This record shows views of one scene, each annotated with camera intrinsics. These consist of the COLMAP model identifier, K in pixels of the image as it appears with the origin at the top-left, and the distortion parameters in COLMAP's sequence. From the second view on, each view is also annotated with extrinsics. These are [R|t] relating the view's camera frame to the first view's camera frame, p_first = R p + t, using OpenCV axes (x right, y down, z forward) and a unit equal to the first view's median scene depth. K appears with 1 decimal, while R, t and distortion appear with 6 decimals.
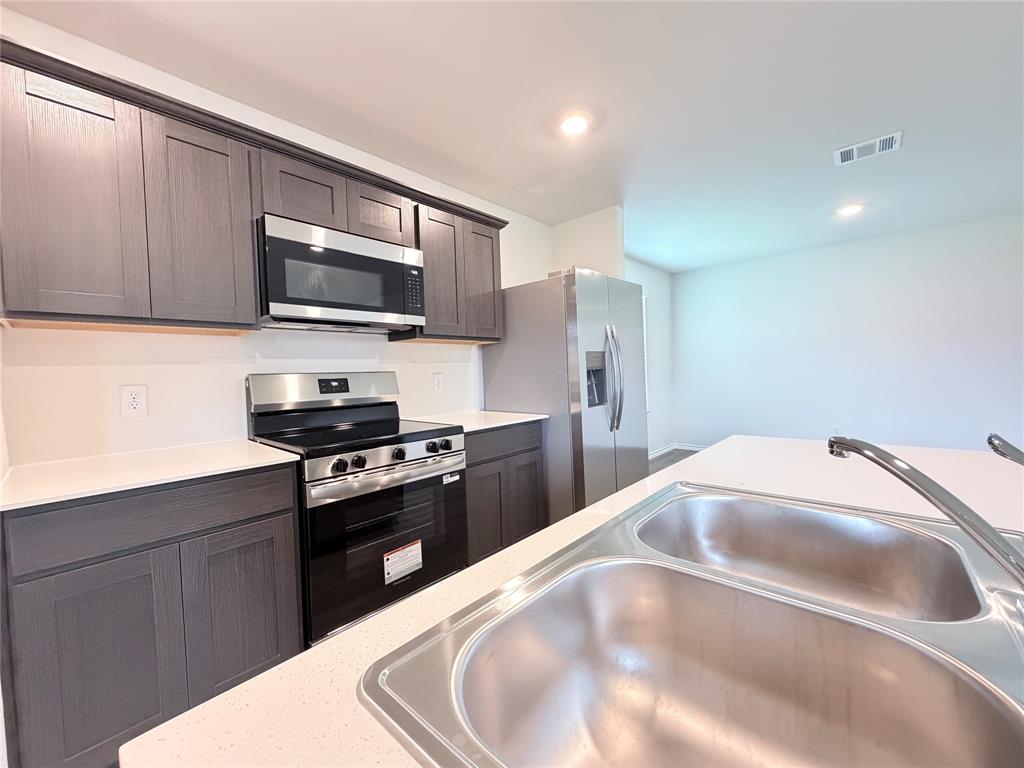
lens RADIAL K [[411.0, 0, 508.1], [0, 411.0, 383.6], [0, 0, 1]] dist [-0.000539, 0.000317]
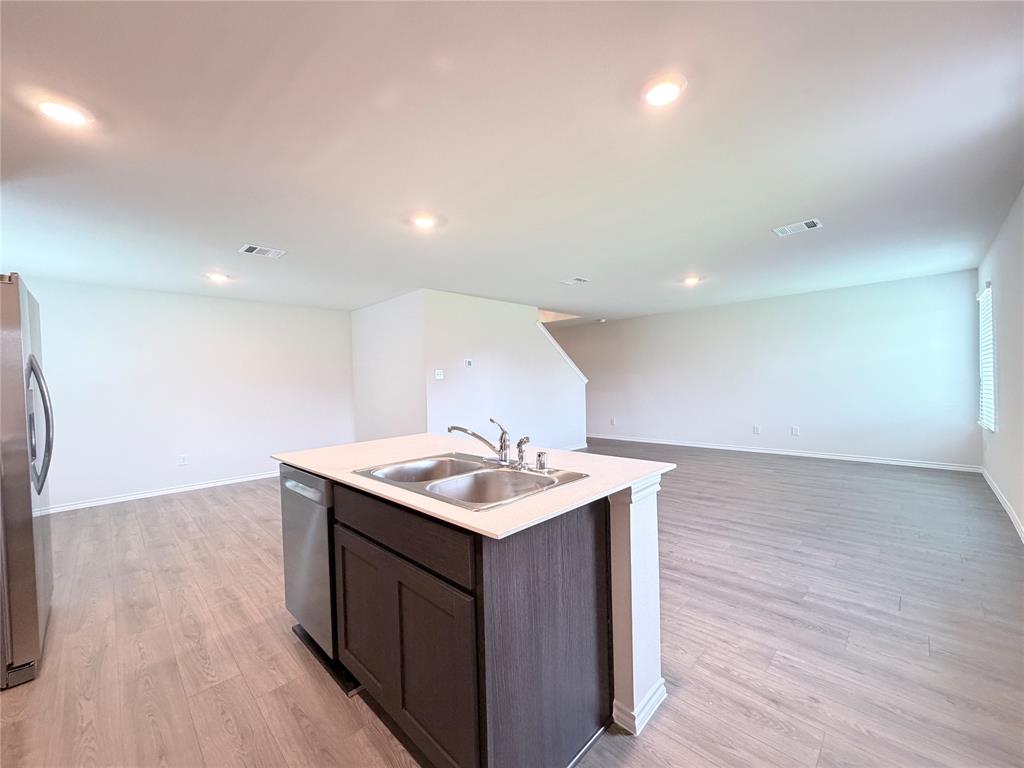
lens RADIAL K [[407.8, 0, 510.4], [0, 407.8, 384.0], [0, 0, 1]] dist [-0.000002, 0.000196]
pose [[0.043349, 0.020928, 0.998841, -0.557129], [0.057715, 0.998058, -0.023416, -0.021632], [-0.997392, 0.058663, 0.042057, 0.105599]]
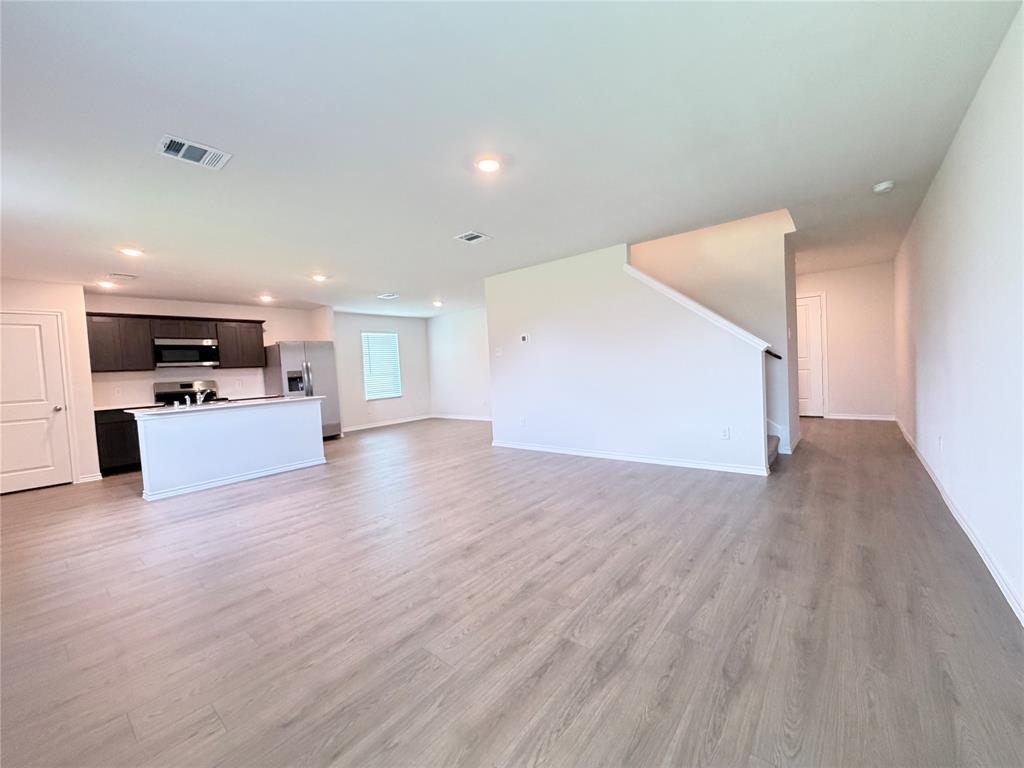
lens RADIAL K [[411.0, 0, 508.1], [0, 411.0, 383.6], [0, 0, 1]] dist [-0.000539, 0.000317]
pose [[0.998594, -0.028271, 0.044840, 1.659472], [0.028070, 0.999593, 0.005107, 0.035630], [-0.044967, -0.003841, 0.998981, -1.953611]]
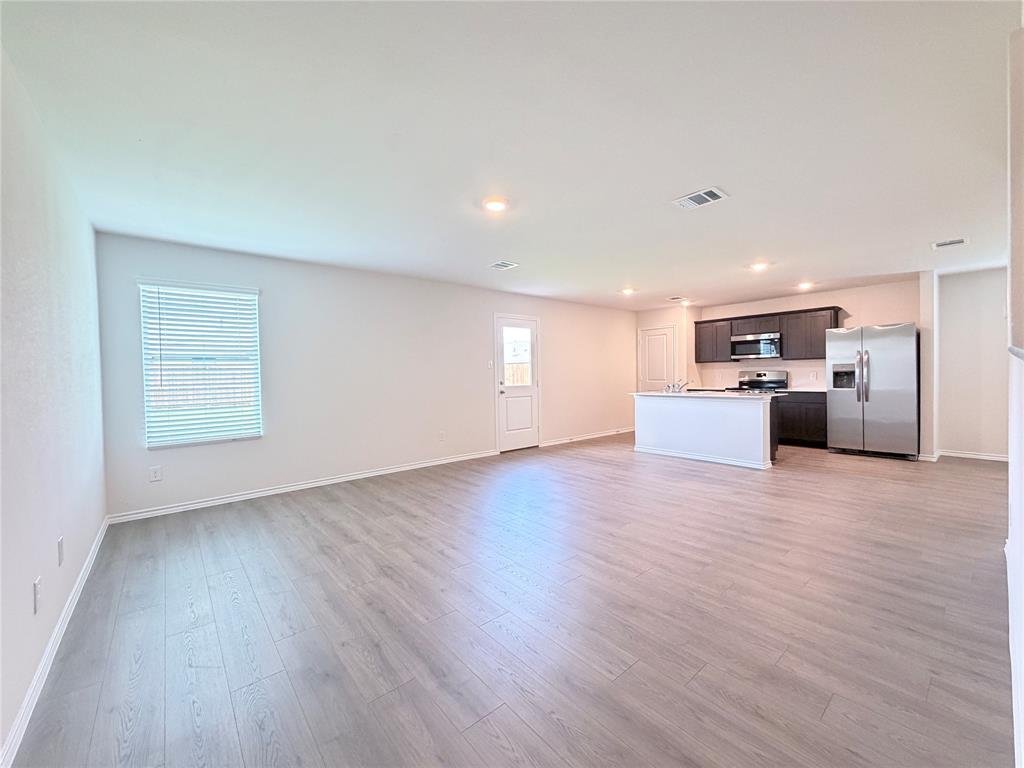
lens RADIAL K [[411.0, 0, 508.1], [0, 411.0, 383.6], [0, 0, 1]] dist [-0.000539, 0.000317]
pose [[-0.135474, 0.049502, -0.989543, 2.993147], [-0.013460, 0.998567, 0.051796, -0.069417], [0.990689, 0.020337, -0.134614, -0.564705]]
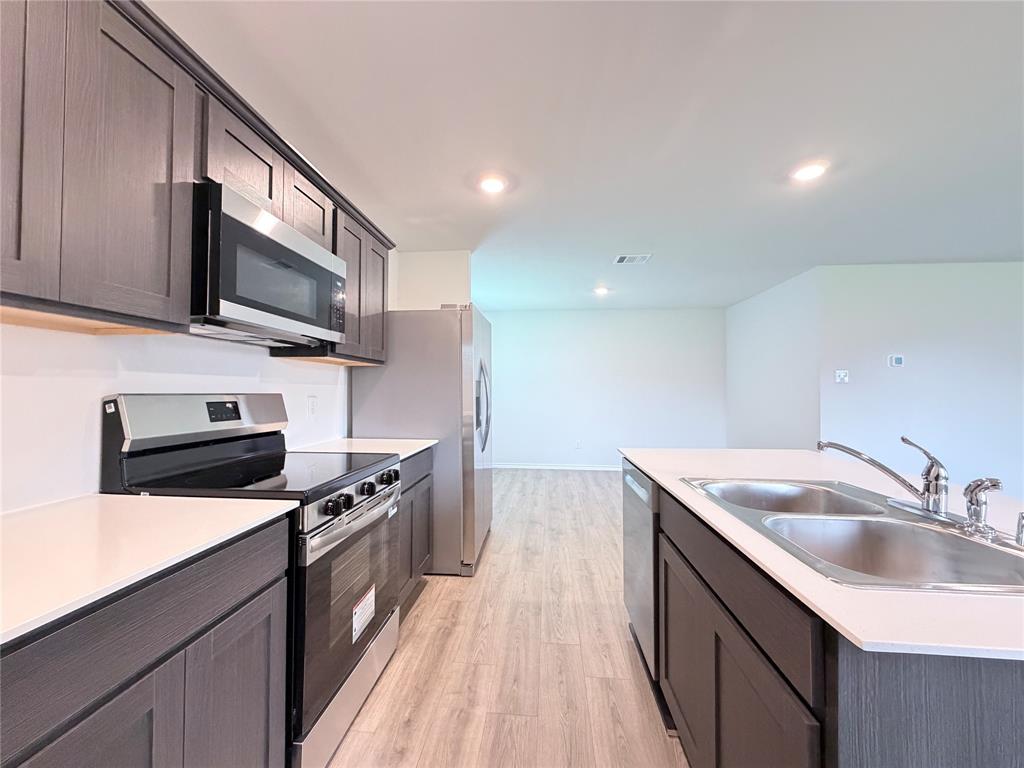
lens RADIAL K [[407.8, 0, 510.4], [0, 407.8, 384.0], [0, 0, 1]] dist [-0.000002, 0.000196]
pose [[0.796281, 0.042799, 0.603412, -0.435324], [-0.009972, 0.998287, -0.057647, -0.006079], [-0.604845, 0.039886, 0.795343, 0.076601]]
